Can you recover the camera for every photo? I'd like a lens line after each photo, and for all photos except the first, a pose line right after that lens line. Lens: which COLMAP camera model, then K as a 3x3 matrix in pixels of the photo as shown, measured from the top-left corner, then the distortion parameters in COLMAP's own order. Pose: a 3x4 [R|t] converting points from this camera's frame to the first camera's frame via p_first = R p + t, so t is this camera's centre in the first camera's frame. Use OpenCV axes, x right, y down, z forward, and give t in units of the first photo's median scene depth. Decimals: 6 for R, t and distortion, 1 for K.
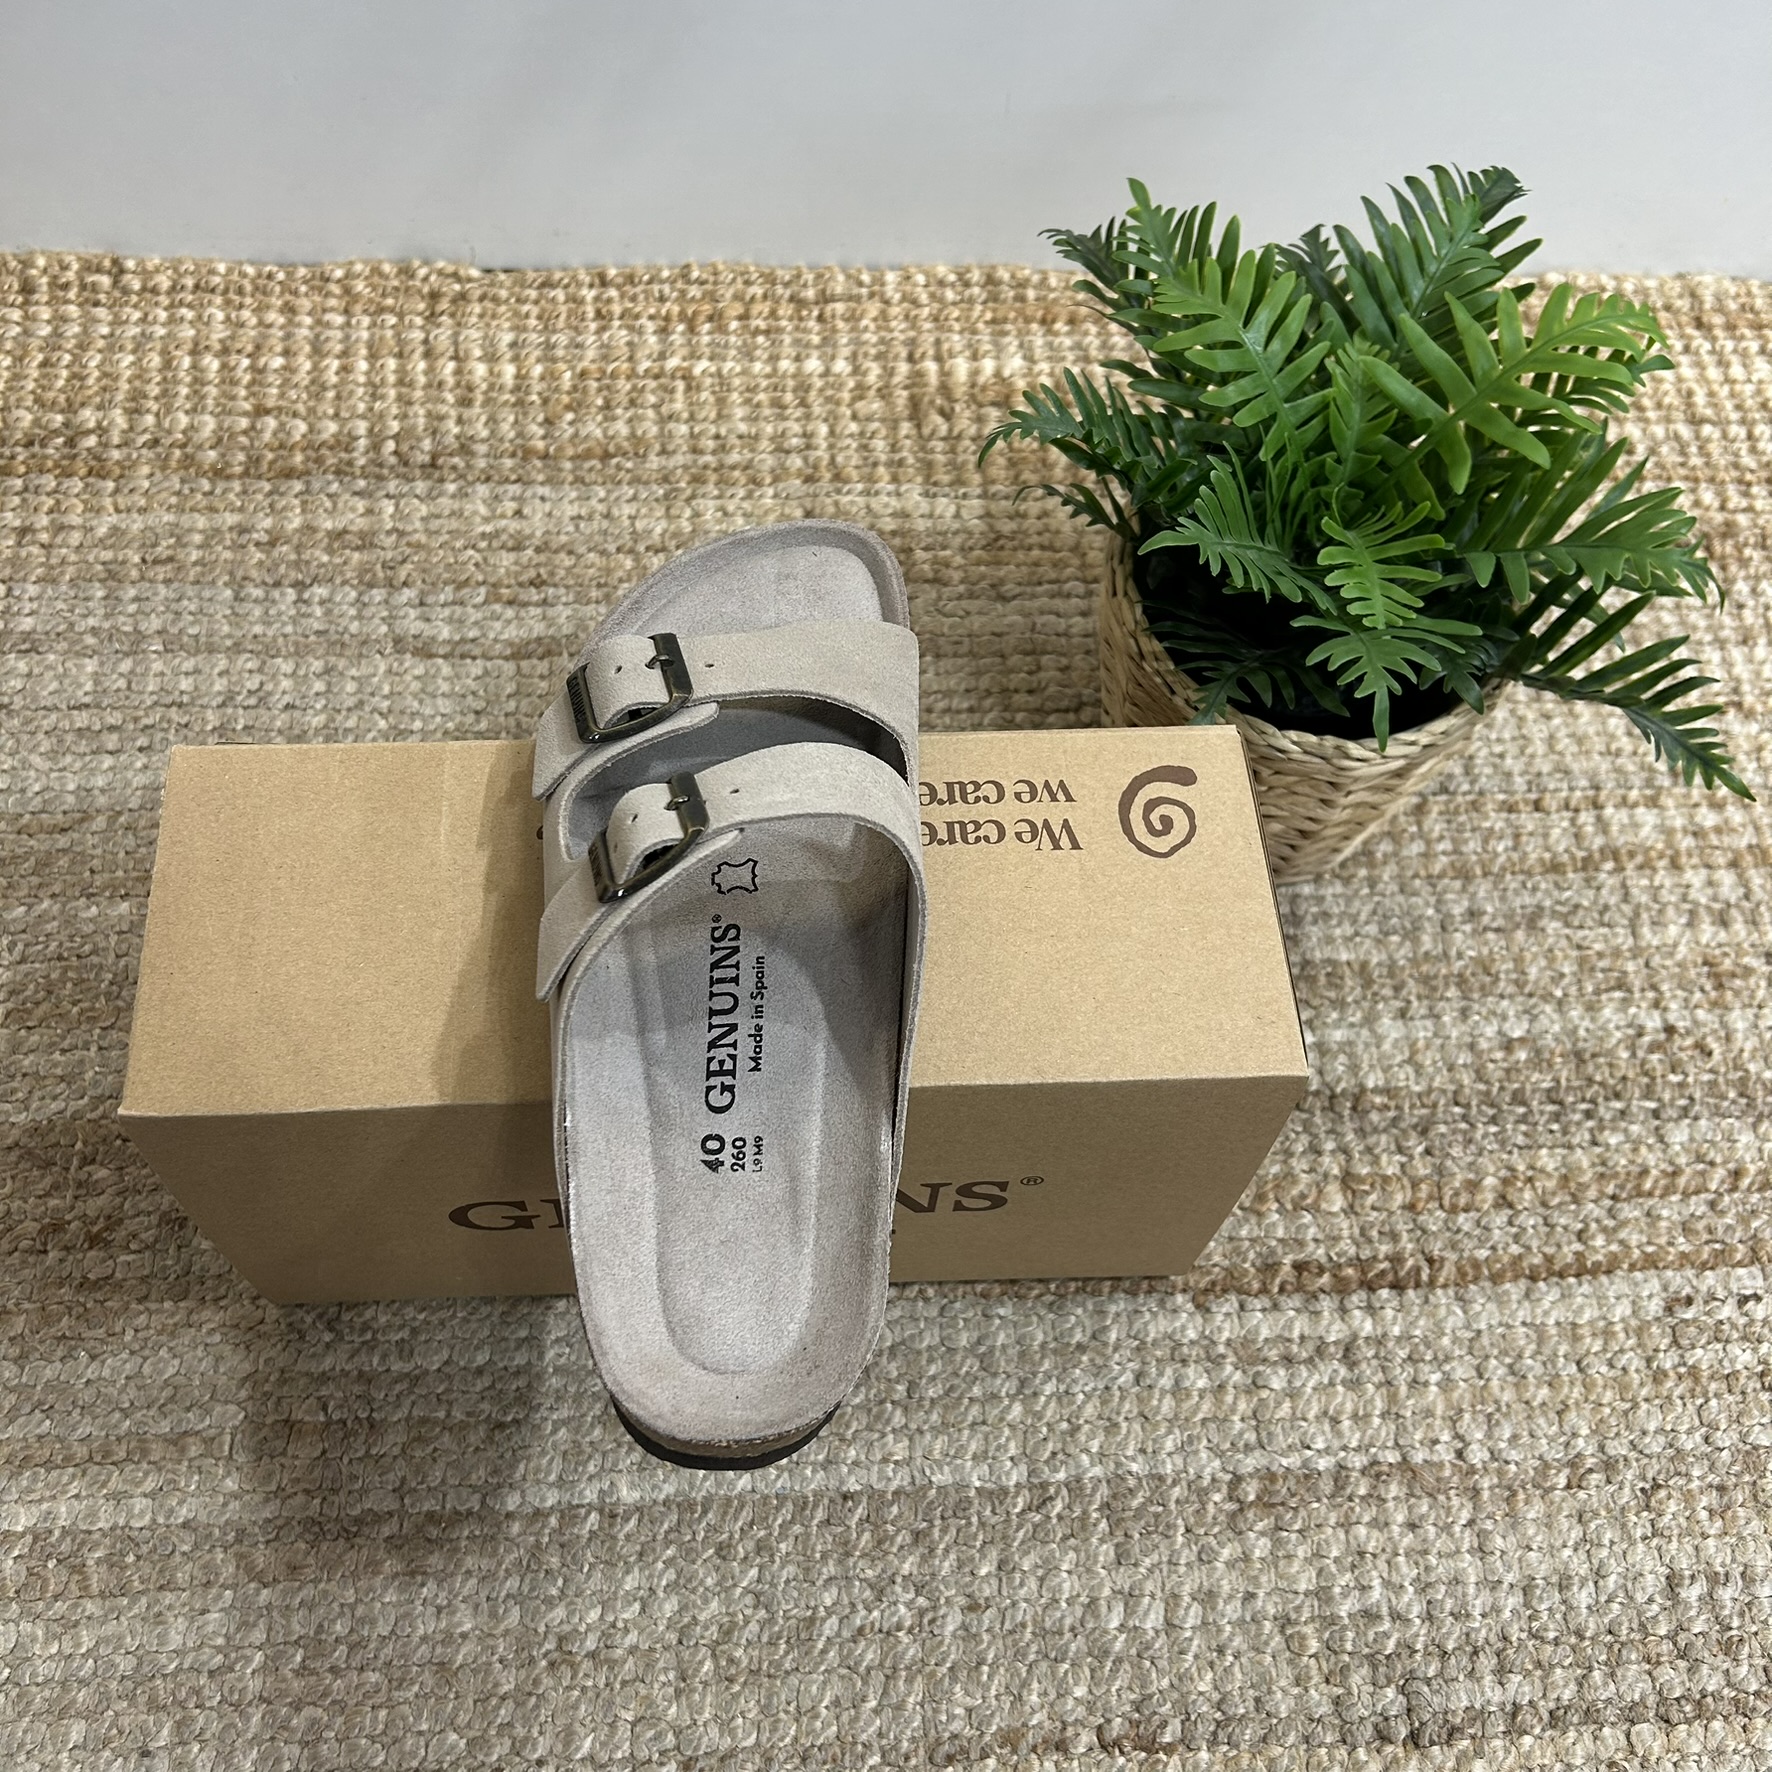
lens RADIAL K [[1819.5, 0, 912.0], [0, 1819.5, 911.8], [0, 0, 1]] dist [0.005022, 0.000000]
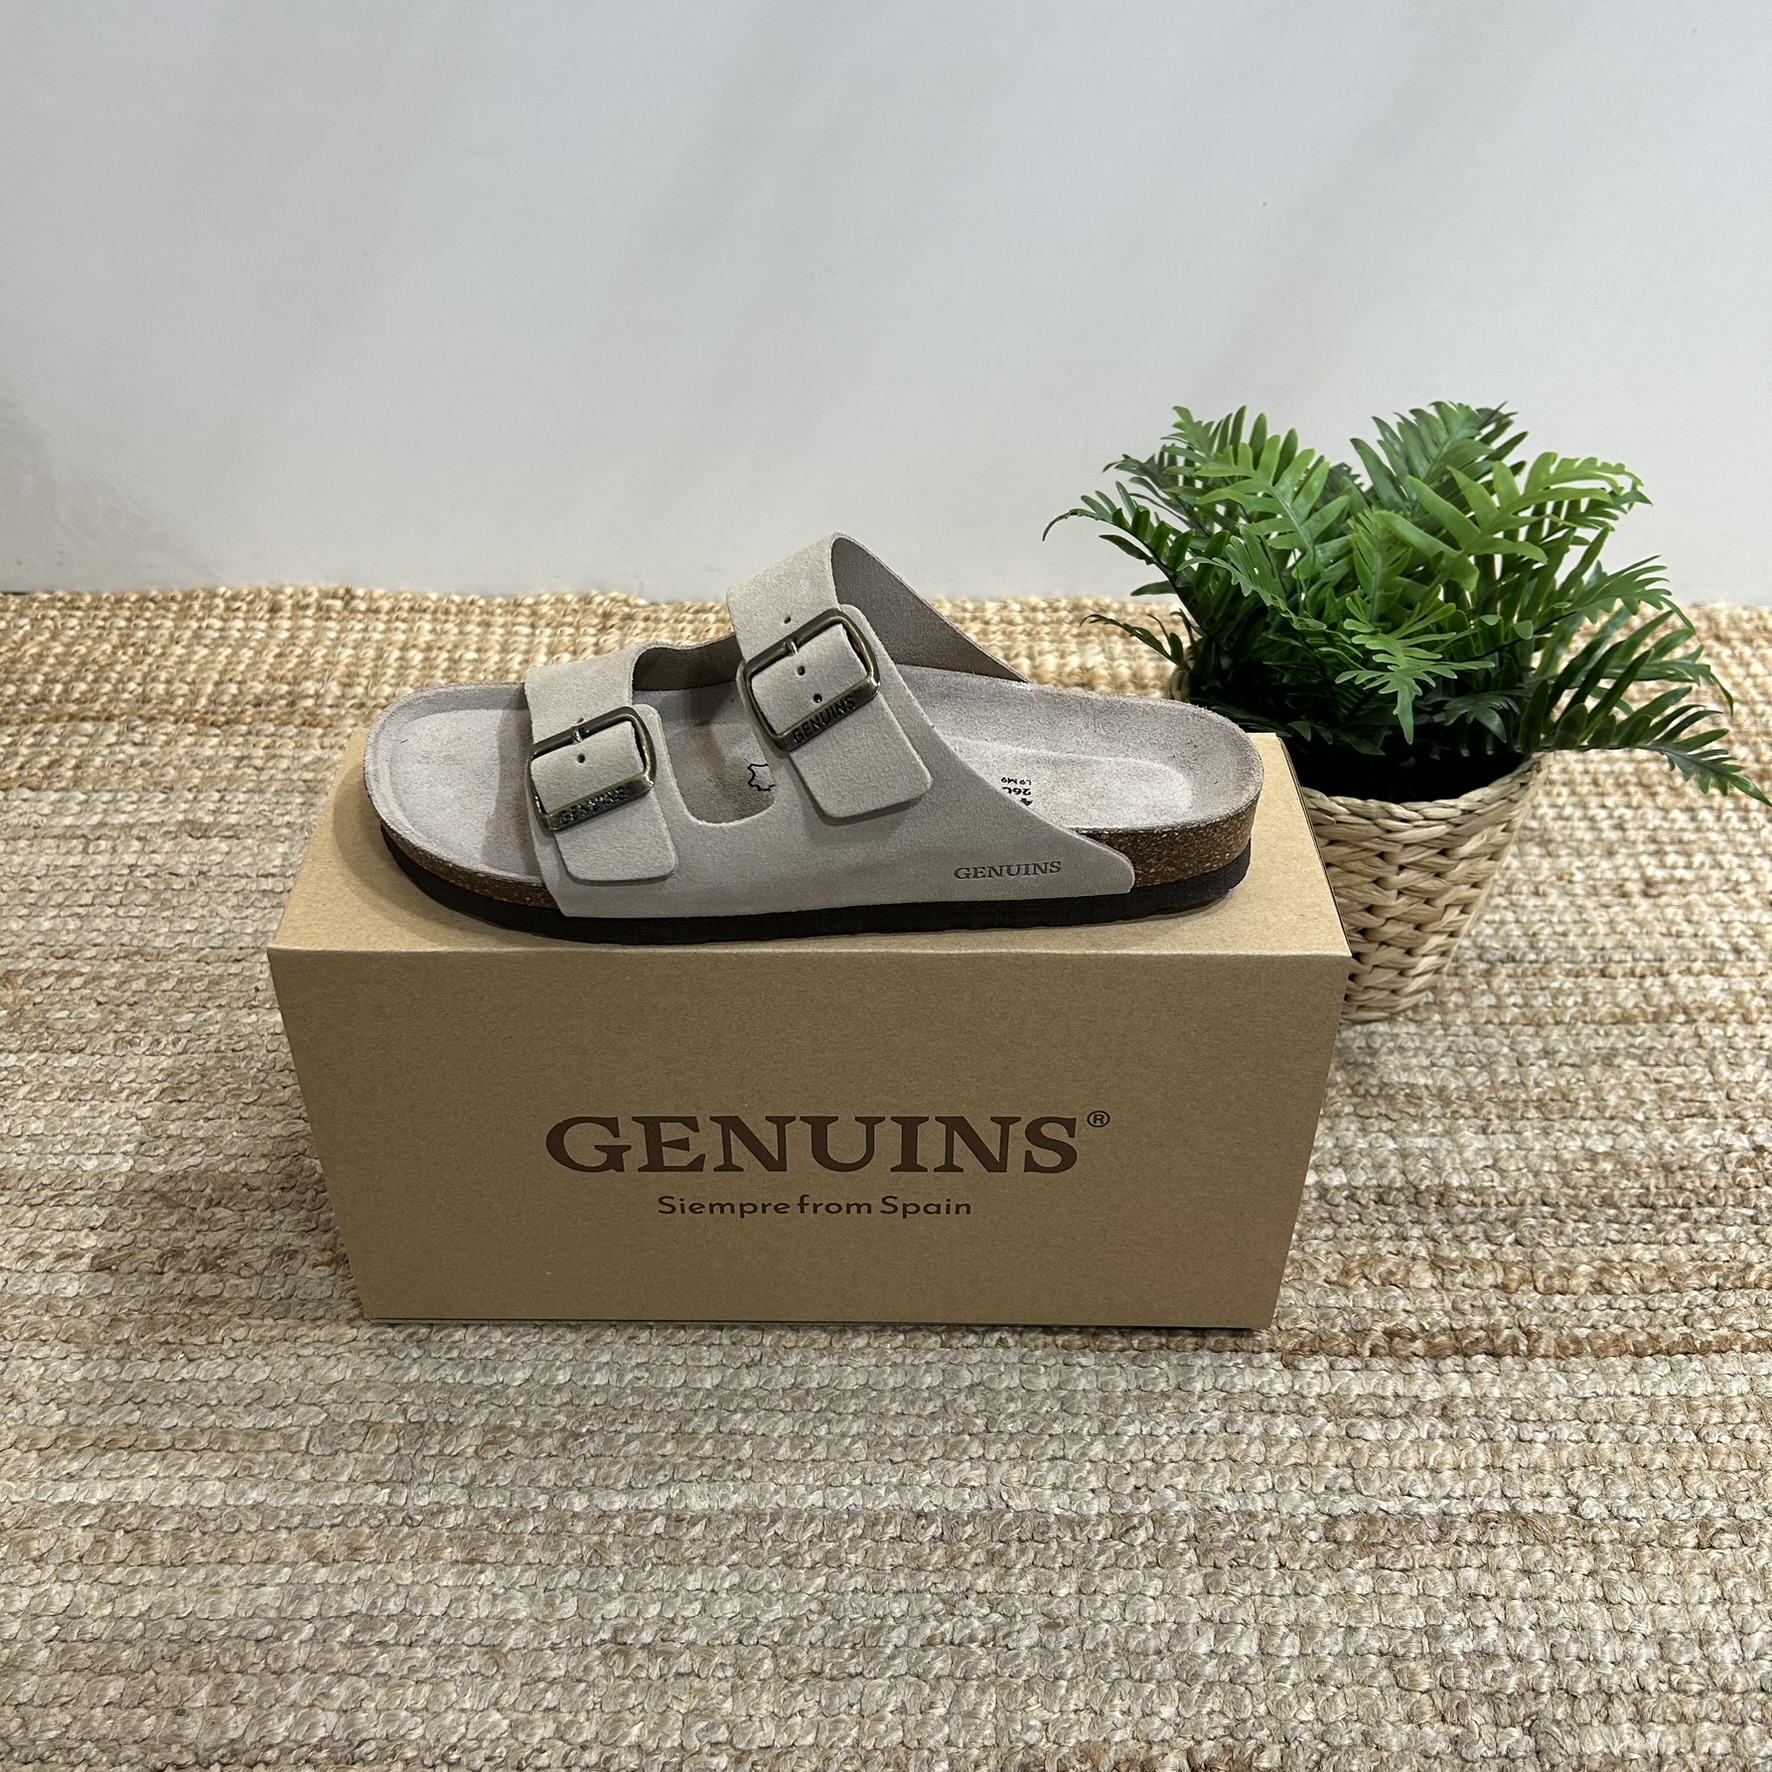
lens RADIAL K [[1819.5, 0, 900.5], [0, 1819.5, 905.2], [0, 0, 1]] dist [0.005022, 0.000000]
pose [[0.996618, -0.006619, -0.081909, 0.033591], [-0.024569, 0.927161, -0.373856, 0.370008], [0.078417, 0.374604, 0.923863, -0.011679]]
